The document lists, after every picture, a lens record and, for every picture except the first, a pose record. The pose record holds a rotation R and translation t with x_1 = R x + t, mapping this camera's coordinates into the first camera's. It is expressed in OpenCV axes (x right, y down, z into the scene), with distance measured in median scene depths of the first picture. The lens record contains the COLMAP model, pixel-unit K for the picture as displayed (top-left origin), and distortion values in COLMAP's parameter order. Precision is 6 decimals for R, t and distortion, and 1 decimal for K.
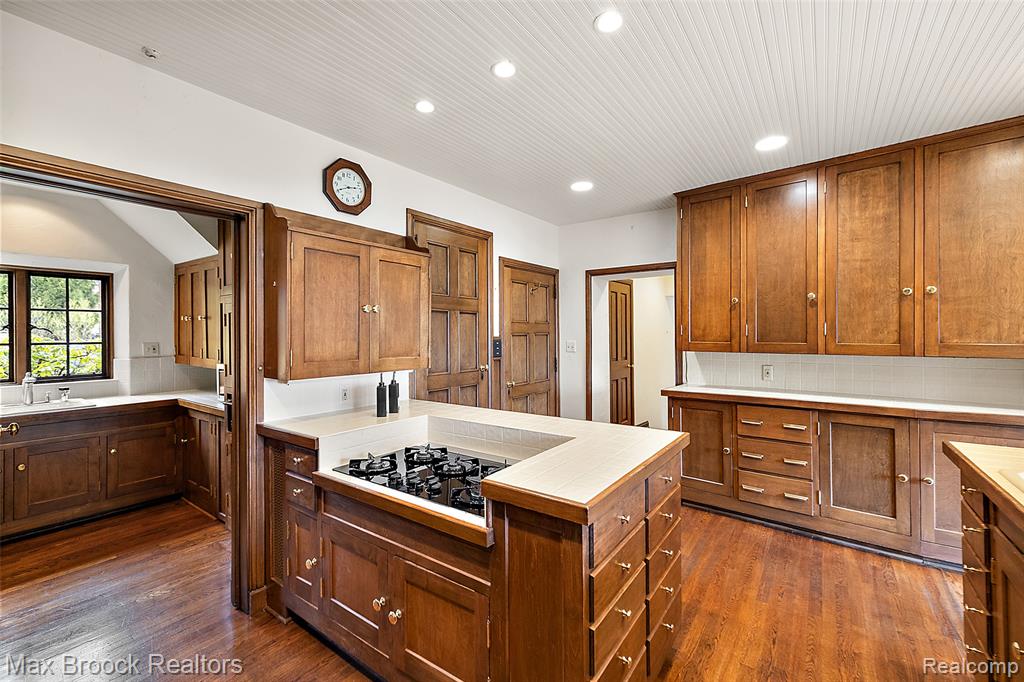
lens RADIAL K [[437.3, 0, 510.1], [0, 437.3, 333.4], [0, 0, 1]] dist [-0.001451, -0.000197]
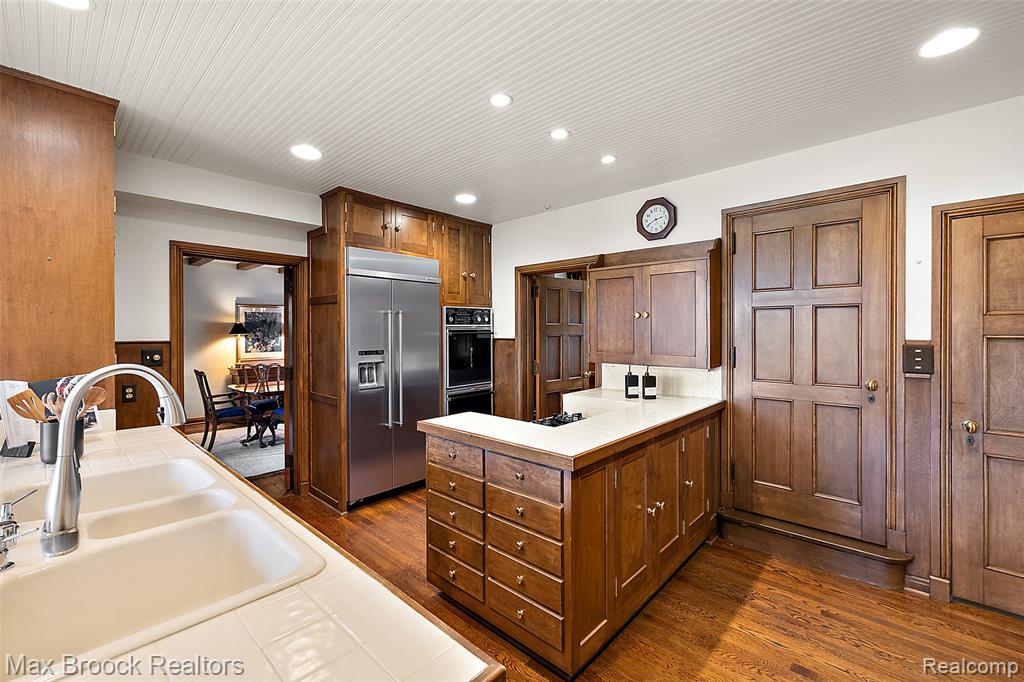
lens RADIAL K [[437.3, 0, 510.1], [0, 437.3, 333.4], [0, 0, 1]] dist [-0.001451, -0.000197]
pose [[-0.123948, 0.012714, -0.992207, 0.970761], [0.004320, 0.999915, 0.012273, -0.019550], [0.992279, -0.002765, -0.123993, 0.750093]]
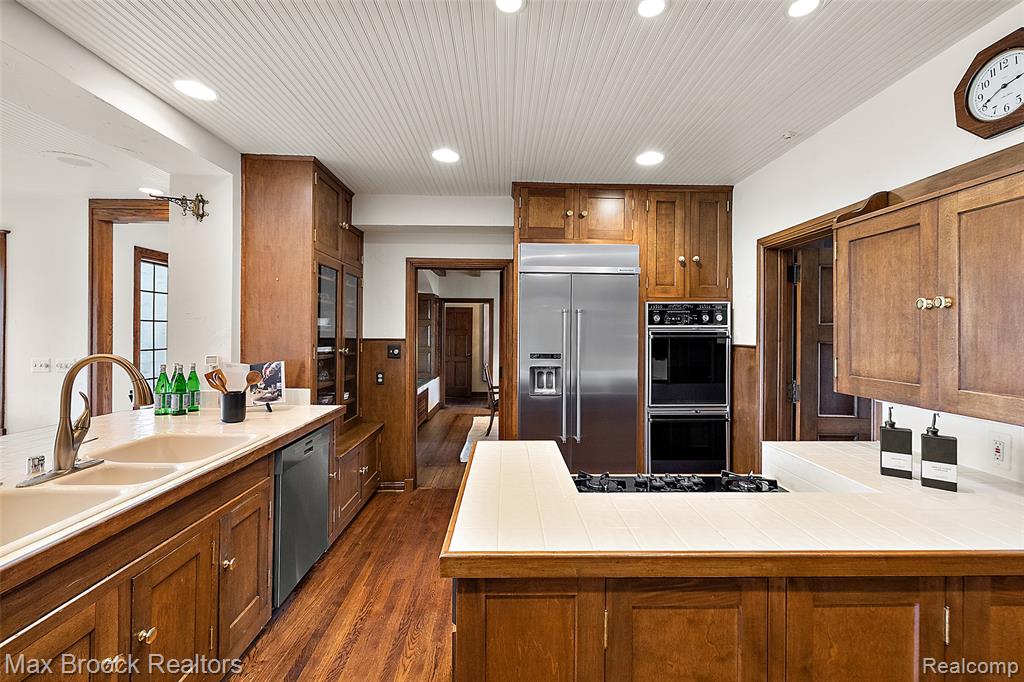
lens RADIAL K [[437.3, 0, 510.1], [0, 437.3, 333.4], [0, 0, 1]] dist [-0.001451, -0.000197]
pose [[-0.802636, 0.002329, -0.596465, 0.488472], [-0.002148, 0.999975, 0.006795, -0.017195], [0.596466, 0.006735, -0.802610, 1.095110]]
